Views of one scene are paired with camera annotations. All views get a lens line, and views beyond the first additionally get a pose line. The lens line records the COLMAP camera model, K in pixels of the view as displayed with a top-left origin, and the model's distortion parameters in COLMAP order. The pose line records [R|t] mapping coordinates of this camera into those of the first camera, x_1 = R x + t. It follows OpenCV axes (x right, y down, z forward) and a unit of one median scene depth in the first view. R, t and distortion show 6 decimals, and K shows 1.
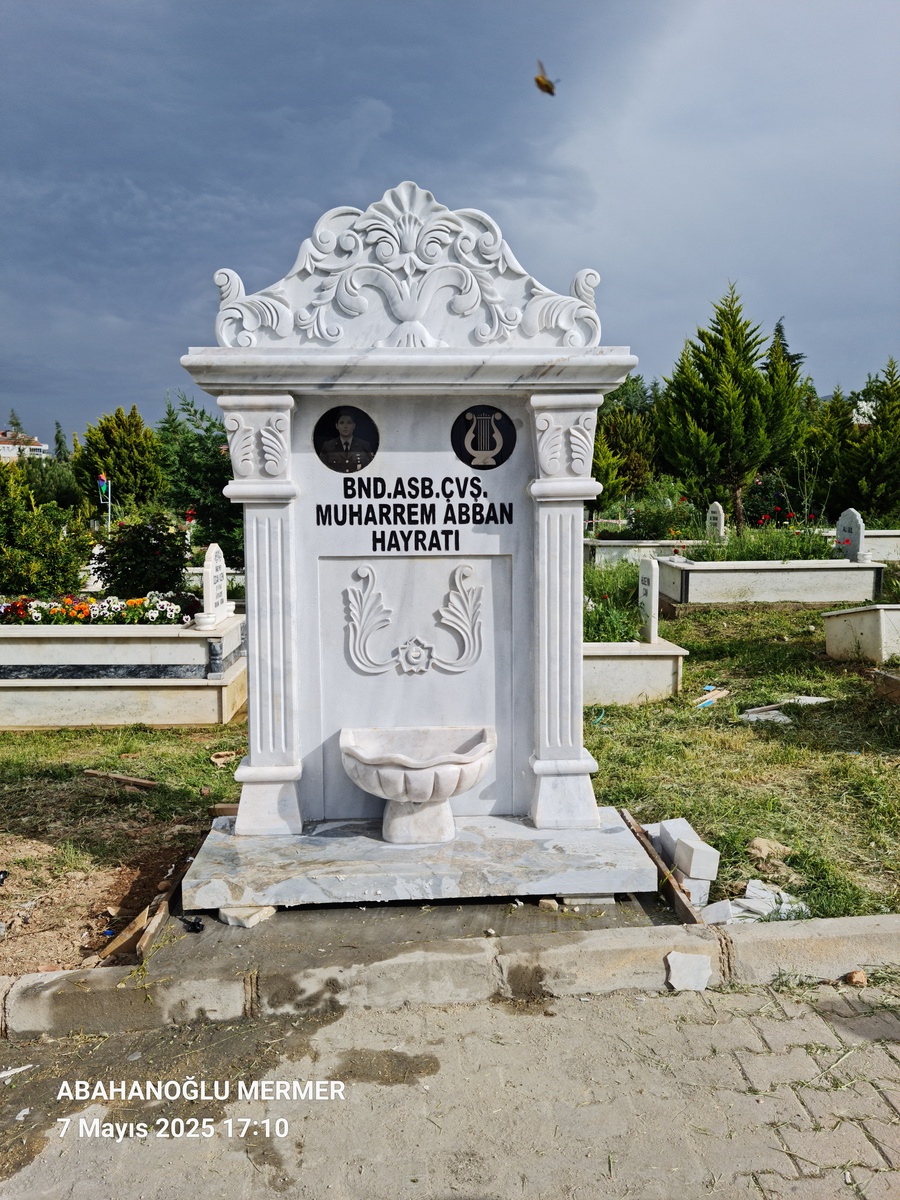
lens RADIAL K [[971.8, 0, 445.2], [0, 971.8, 602.8], [0, 0, 1]] dist [0.065595, 0.003211]
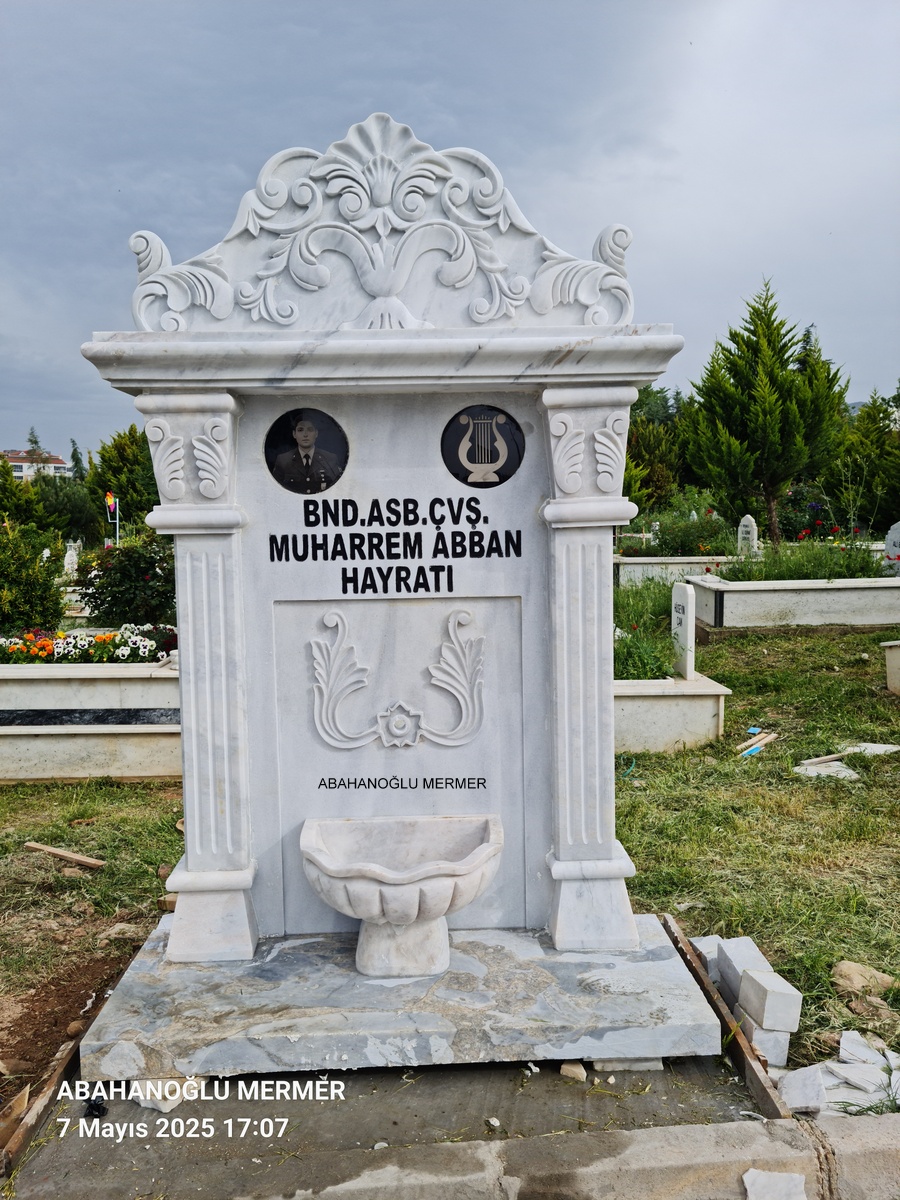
lens RADIAL K [[964.4, 0, 440.2], [0, 964.4, 610.0], [0, 0, 1]] dist [0.098482, -0.106193]
pose [[0.999590, -0.008538, -0.027342, 0.025336], [0.008392, 0.999950, -0.005448, -0.035000], [0.027387, 0.005217, 0.999611, 0.225964]]
